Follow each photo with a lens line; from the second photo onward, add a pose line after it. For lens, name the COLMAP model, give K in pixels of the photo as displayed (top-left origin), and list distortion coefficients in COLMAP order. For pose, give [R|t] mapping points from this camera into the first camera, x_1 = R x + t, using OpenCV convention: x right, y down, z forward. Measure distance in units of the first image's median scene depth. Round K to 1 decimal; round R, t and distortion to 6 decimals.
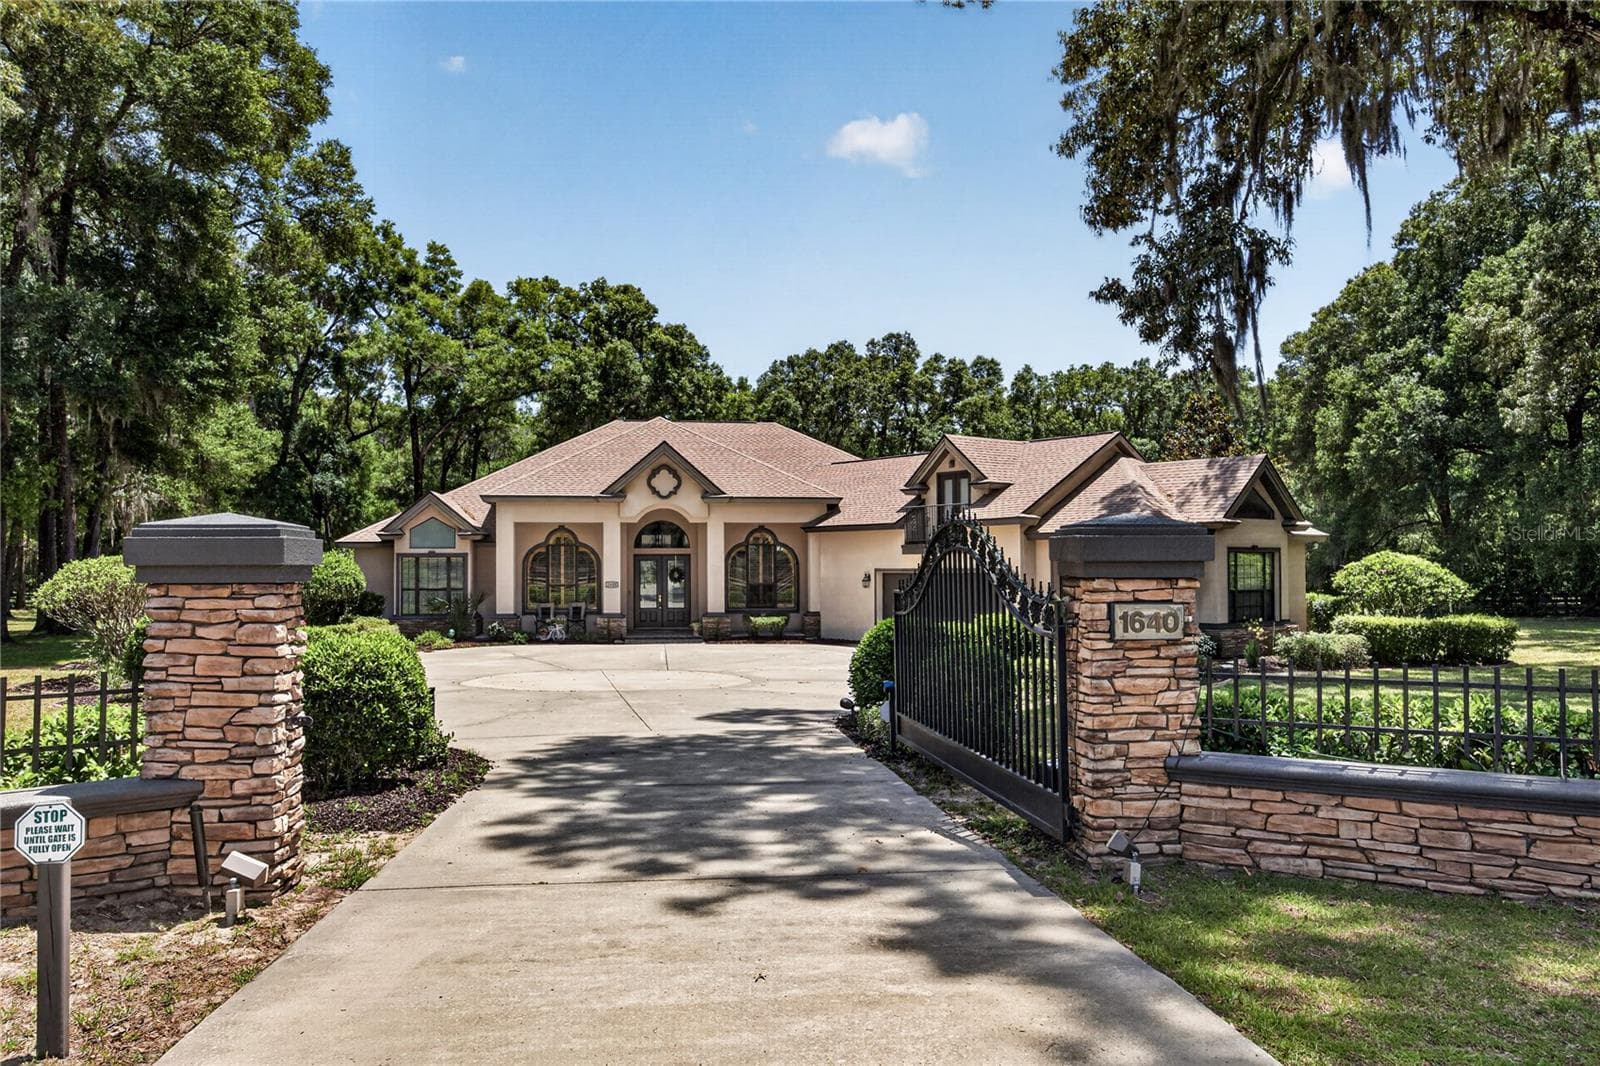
lens RADIAL K [[1117.9, 0, 833.9], [0, 1117.9, 529.3], [0, 0, 1]] dist [-0.000898, 0.001349]
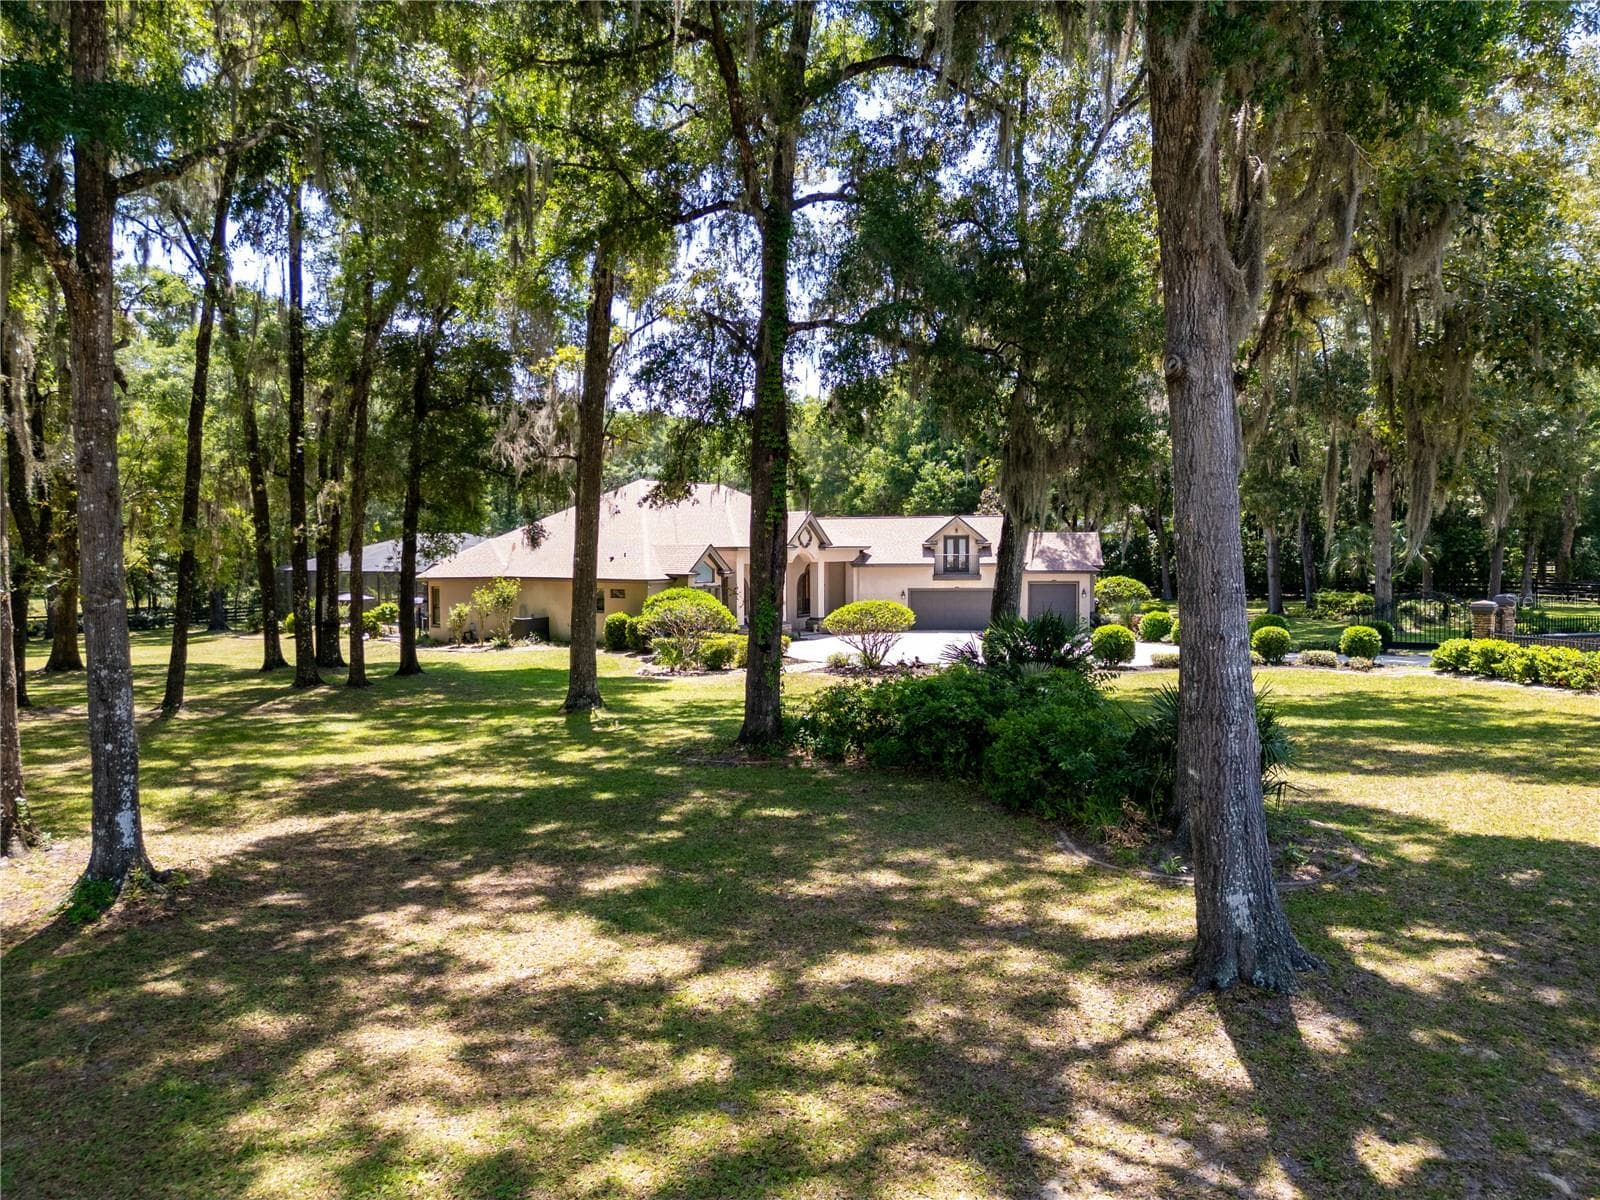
lens RADIAL K [[1100.6, 0, 794.1], [0, 1100.6, 591.8], [0, 0, 1]] dist [0.101768, -0.135161]
pose [[0.718889, -0.030207, 0.694468, -1.176020], [-0.018304, 0.997886, 0.062351, -0.058232], [-0.694883, -0.057535, 0.716817, -0.103072]]
